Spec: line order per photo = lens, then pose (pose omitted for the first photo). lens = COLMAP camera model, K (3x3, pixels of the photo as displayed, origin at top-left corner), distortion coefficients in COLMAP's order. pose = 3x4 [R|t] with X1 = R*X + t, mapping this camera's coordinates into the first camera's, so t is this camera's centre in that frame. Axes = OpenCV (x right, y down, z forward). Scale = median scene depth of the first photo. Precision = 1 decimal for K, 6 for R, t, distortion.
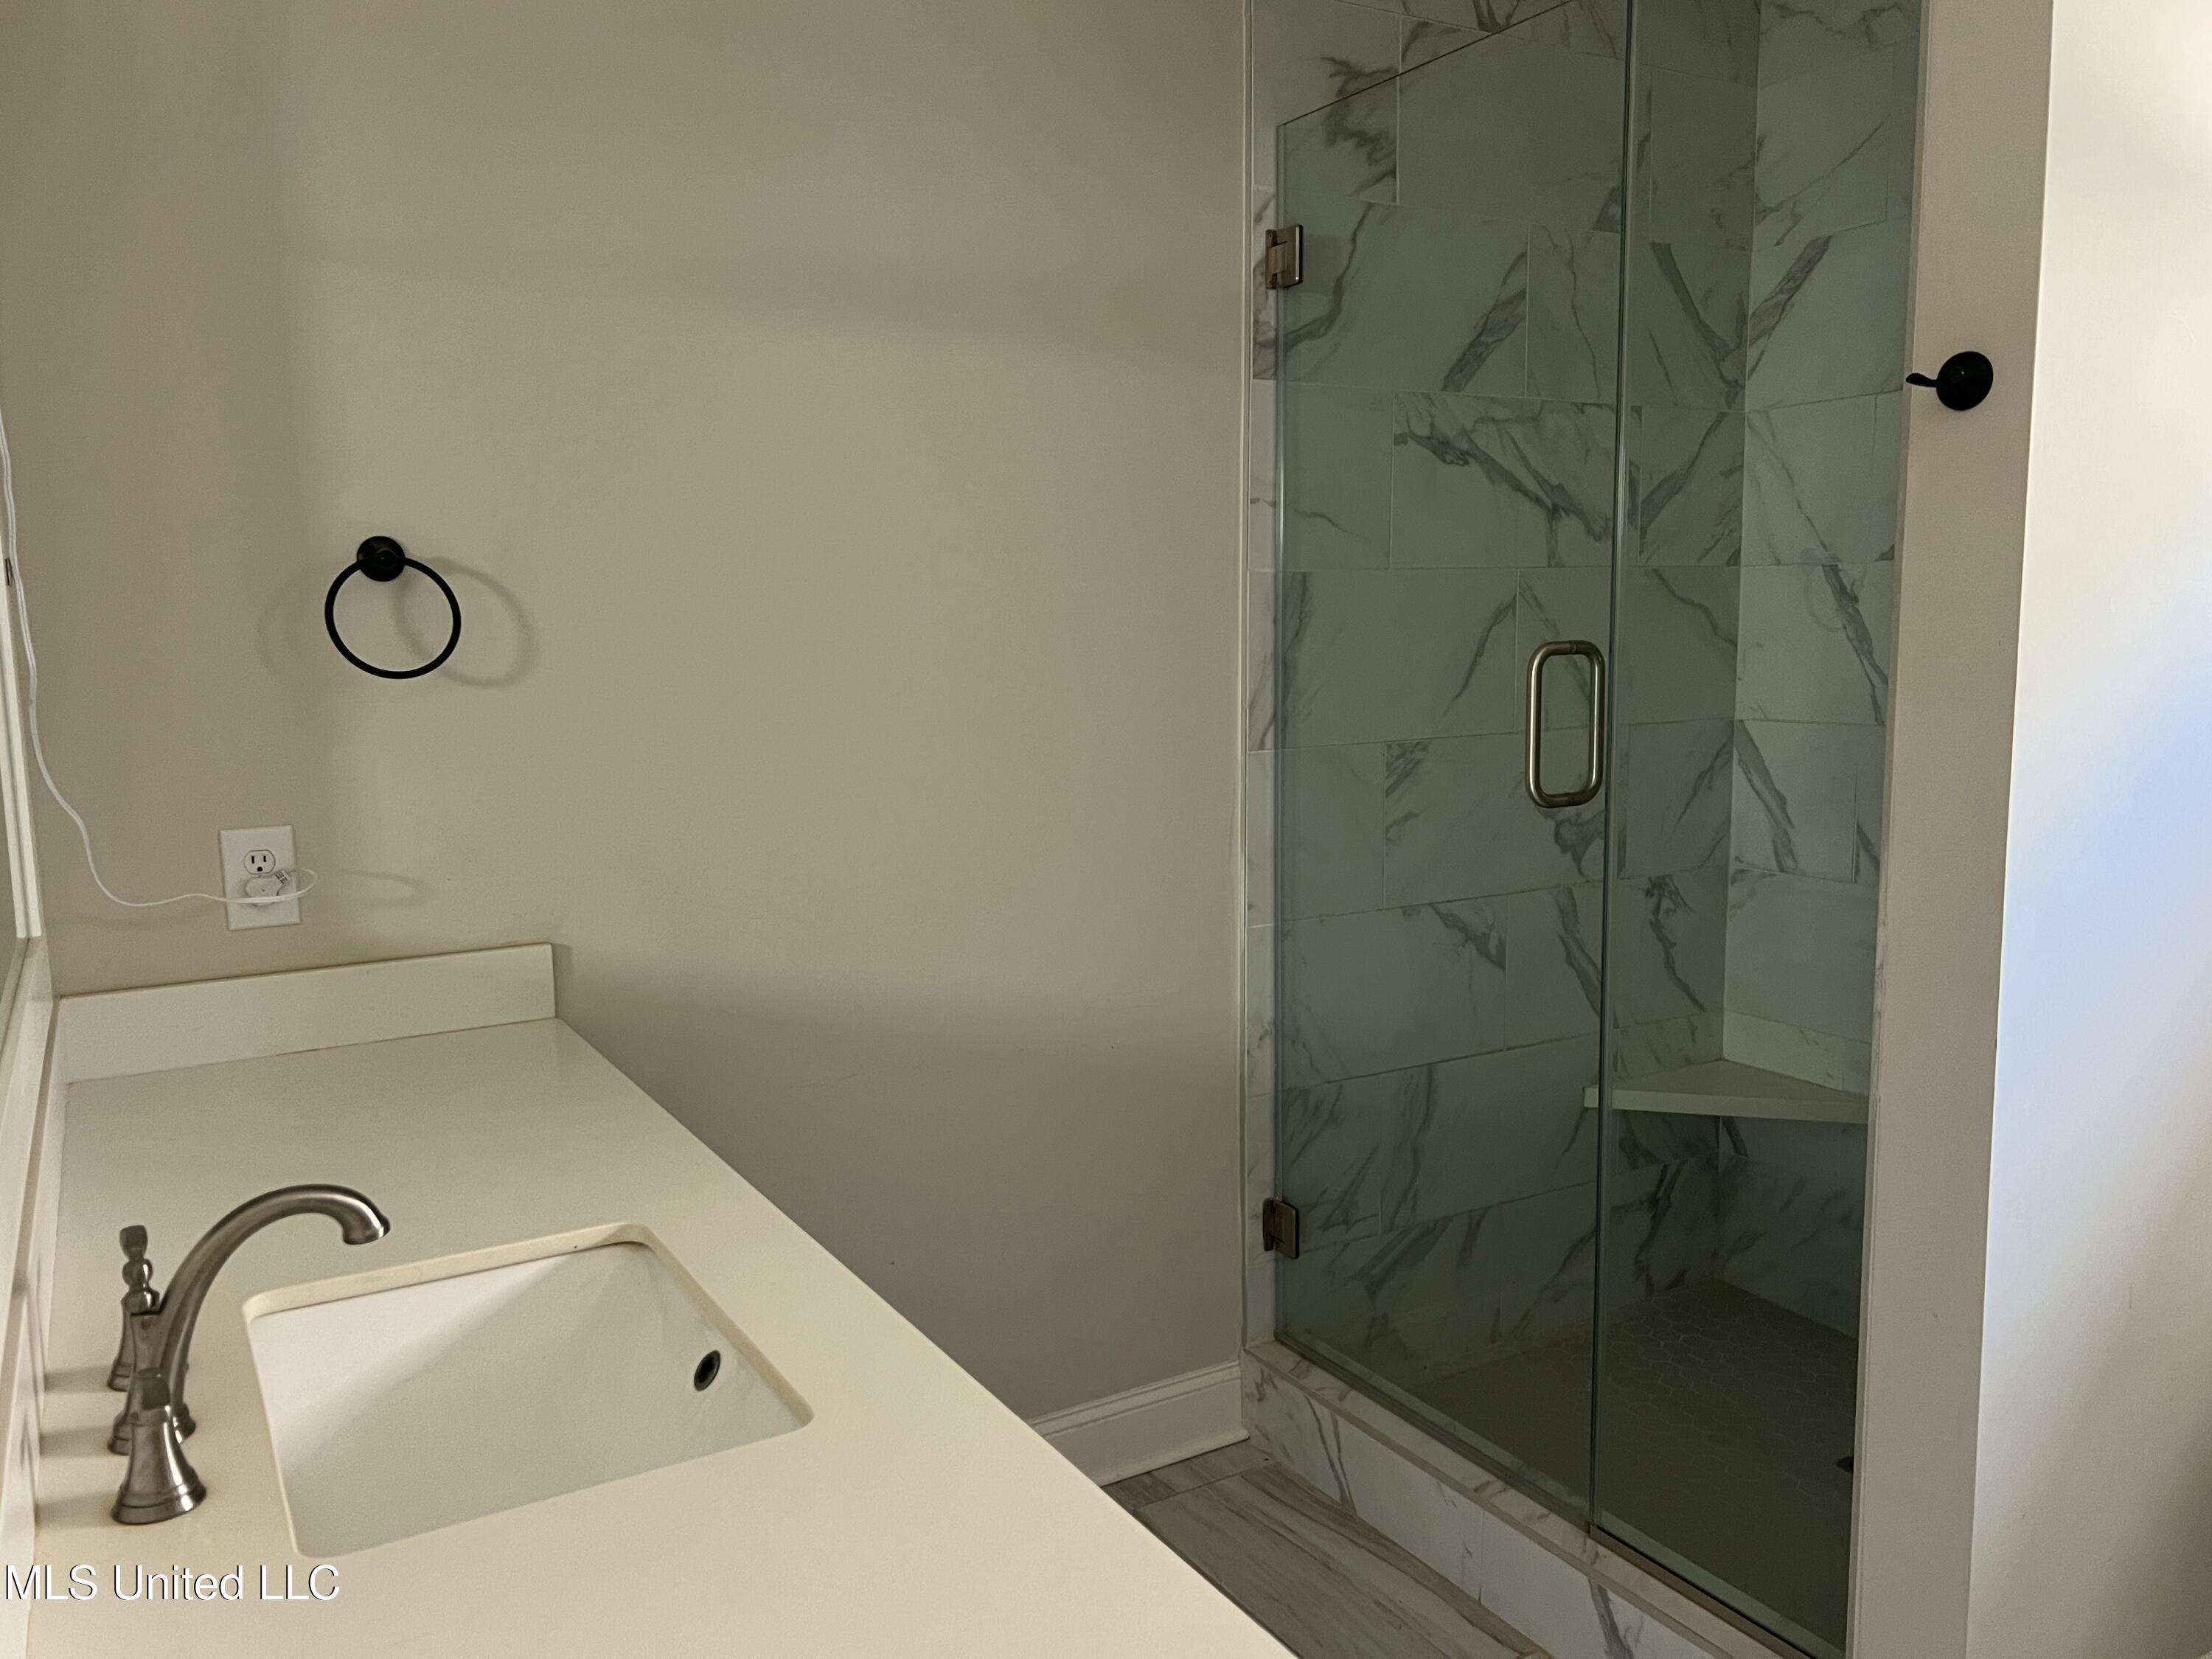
lens RADIAL K [[1661.1, 0, 1105.0], [0, 1661.1, 841.9], [0, 0, 1]] dist [0.015509, -0.002425]
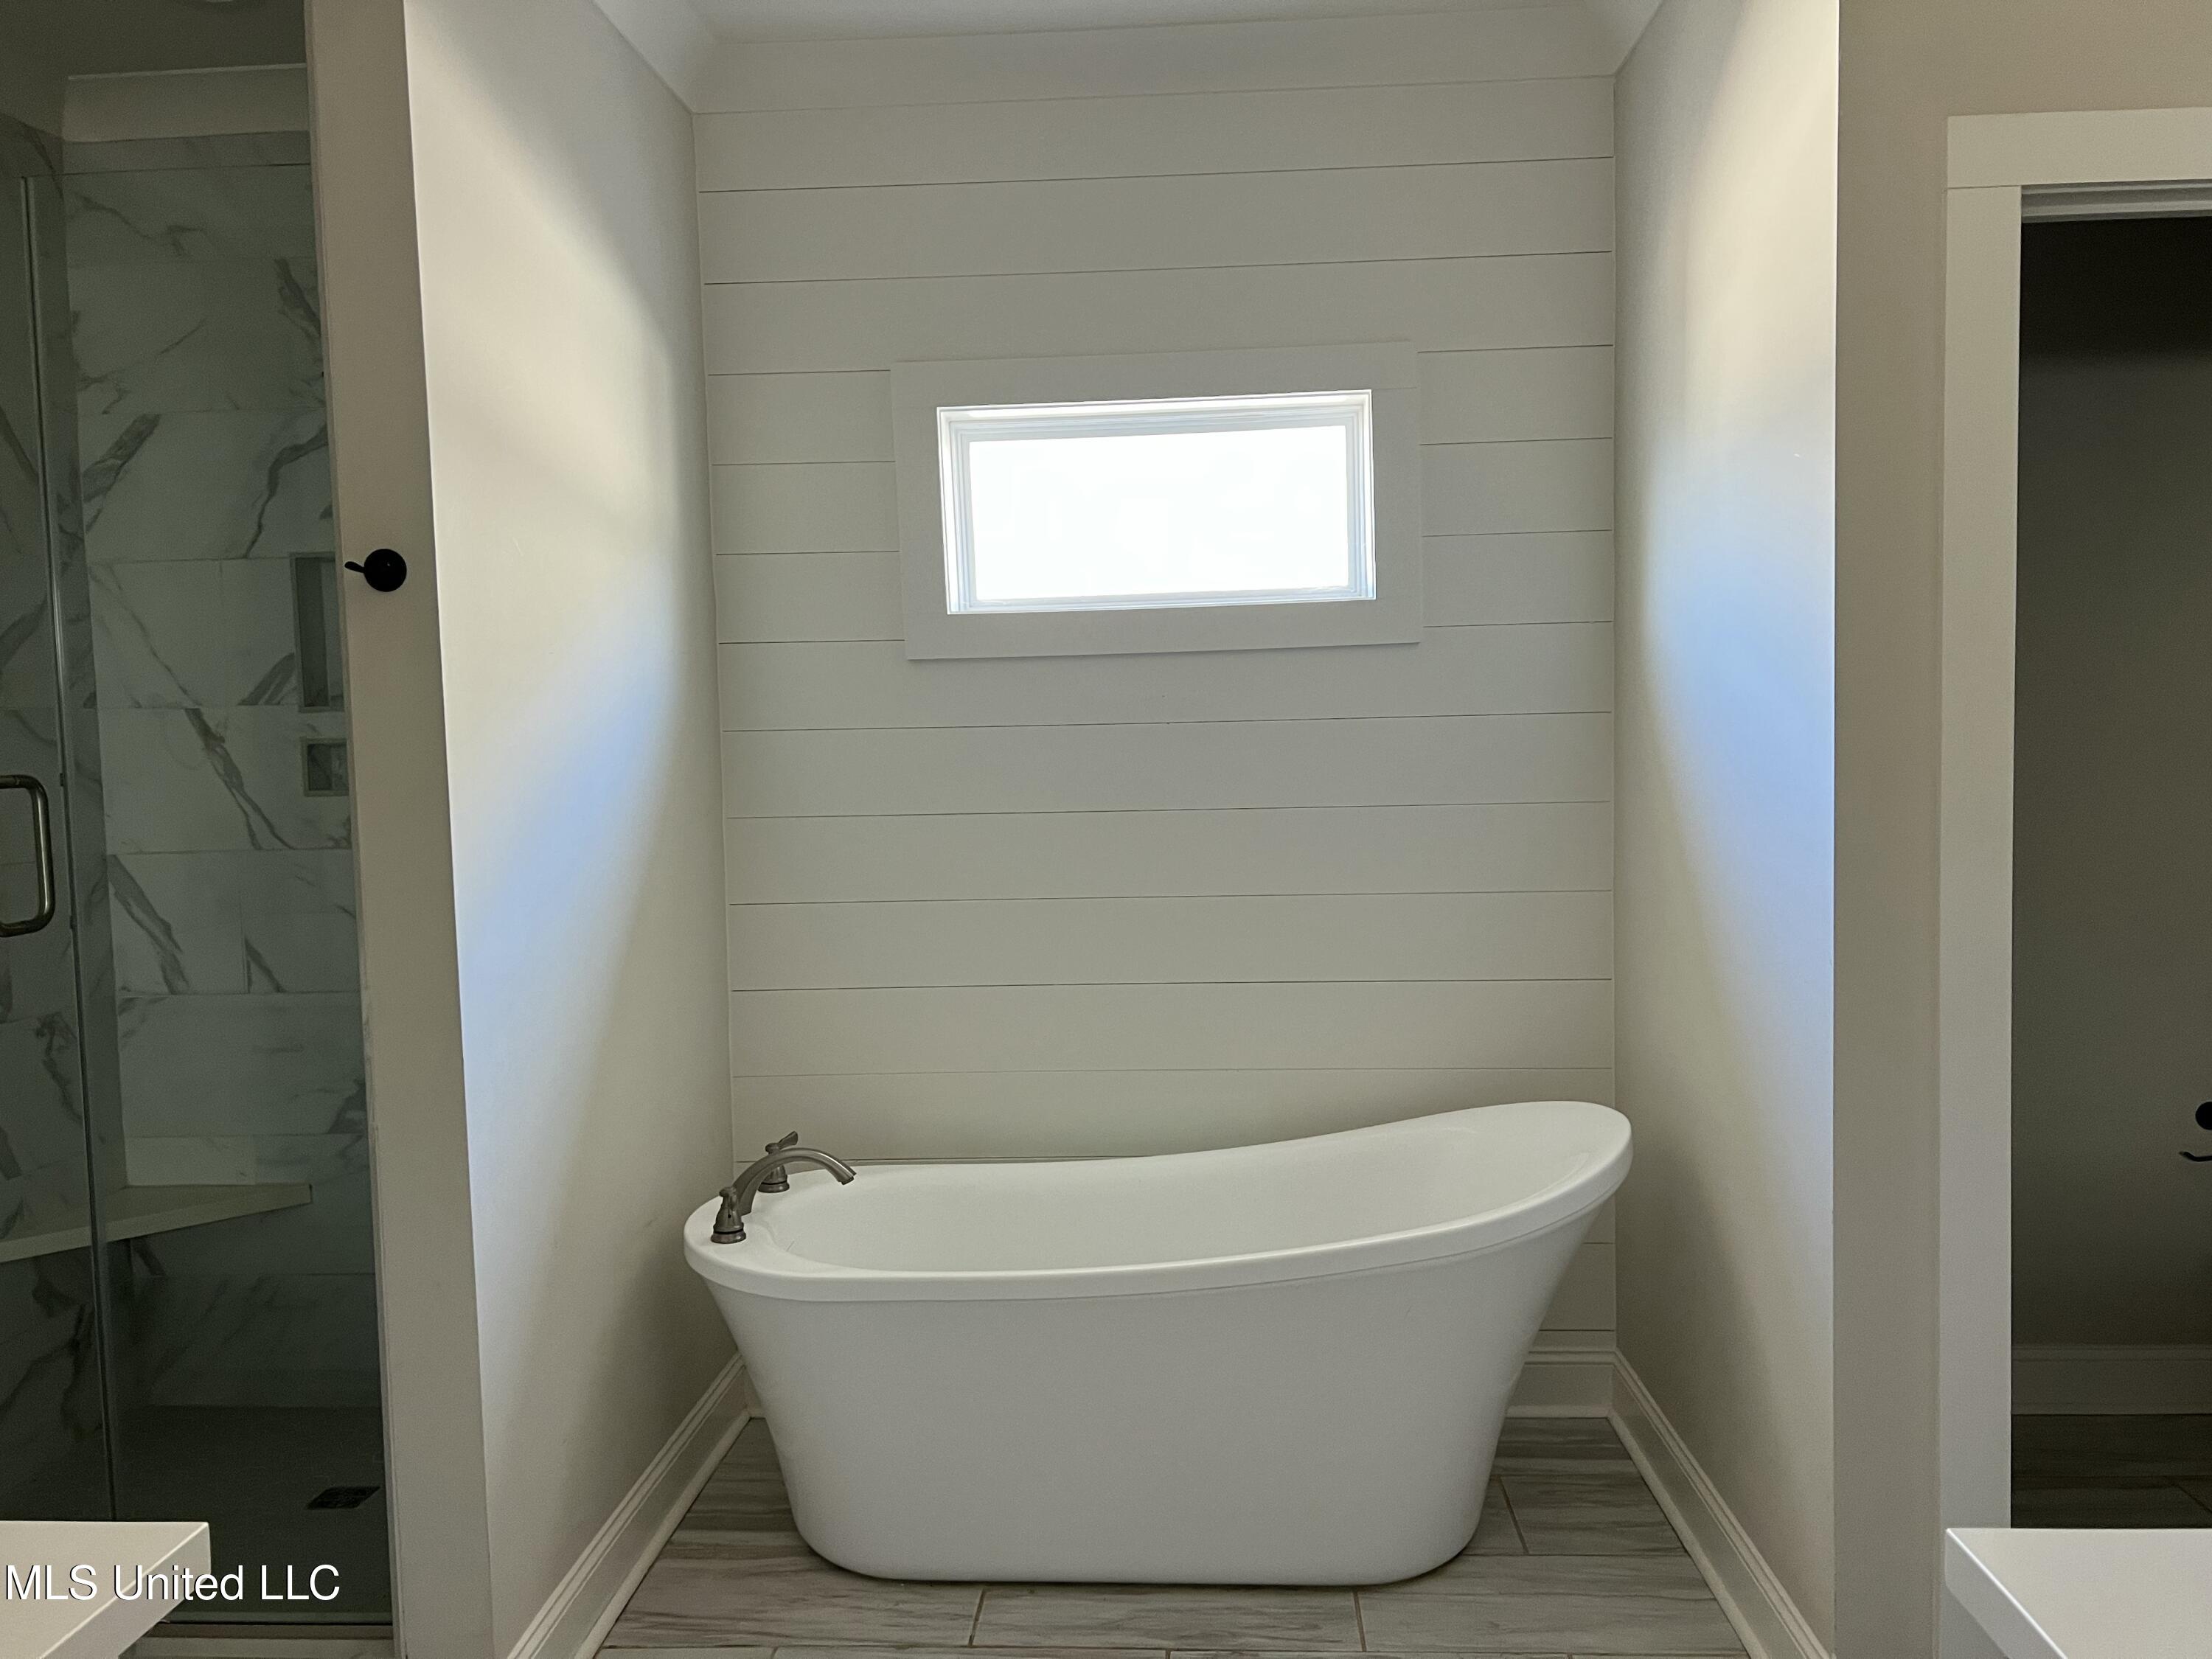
lens RADIAL K [[1661.1, 0, 1105.0], [0, 1661.1, 841.9], [0, 0, 1]] dist [0.015509, -0.002425]
pose [[0.557773, -0.056176, 0.828090, -0.139152], [0.129354, 0.991399, -0.019874, 0.019885], [-0.819852, 0.118202, 0.560242, -0.095342]]
